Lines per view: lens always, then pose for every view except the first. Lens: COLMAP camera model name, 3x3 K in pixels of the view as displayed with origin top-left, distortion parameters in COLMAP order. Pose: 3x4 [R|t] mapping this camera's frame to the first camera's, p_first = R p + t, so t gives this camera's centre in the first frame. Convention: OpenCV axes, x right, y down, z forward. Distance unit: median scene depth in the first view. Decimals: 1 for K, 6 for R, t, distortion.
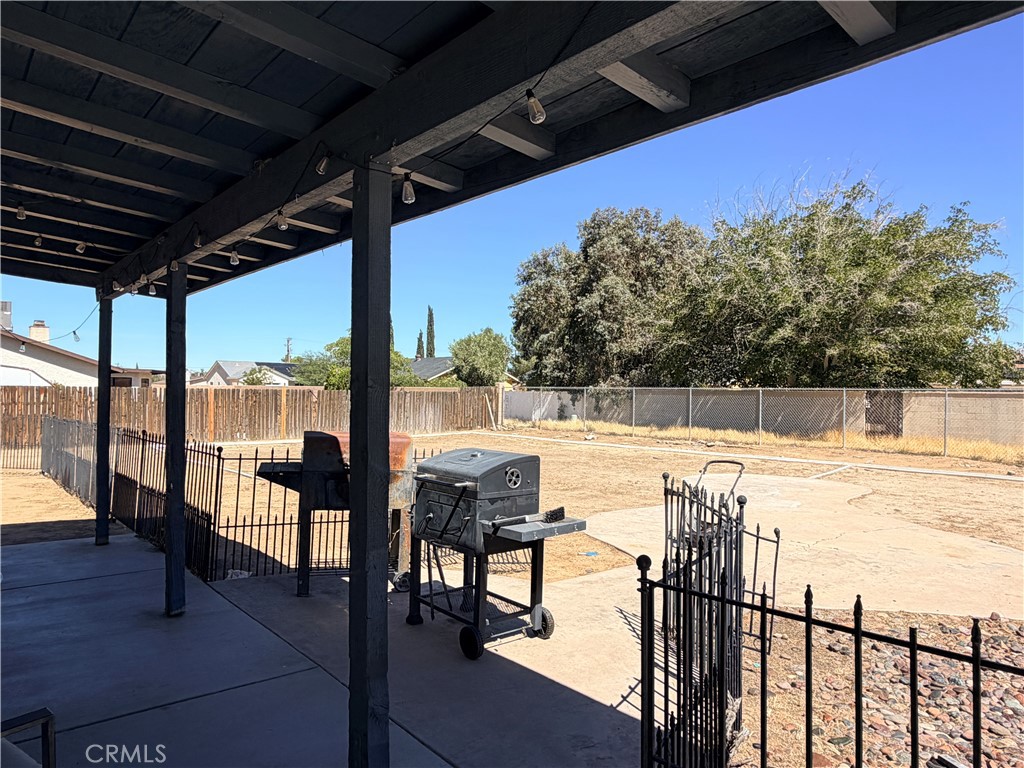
lens RADIAL K [[674.9, 0, 512.0], [0, 674.9, 384.0], [0, 0, 1]] dist [0.006266, 0.002005]
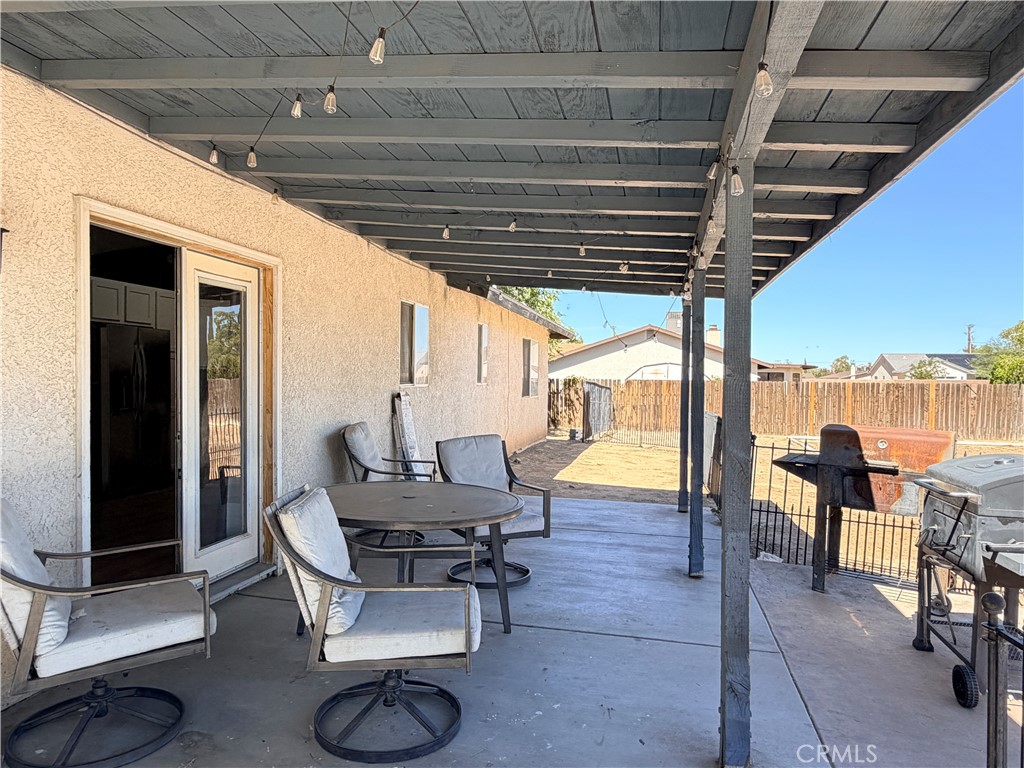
lens RADIAL K [[674.9, 0, 512.0], [0, 674.9, 384.0], [0, 0, 1]] dist [0.006266, 0.002005]
pose [[0.613934, 0.000653, -0.789357, 0.190801], [0.005867, 0.999968, 0.005391, 0.004477], [0.789336, -0.007941, 0.613911, 0.043779]]
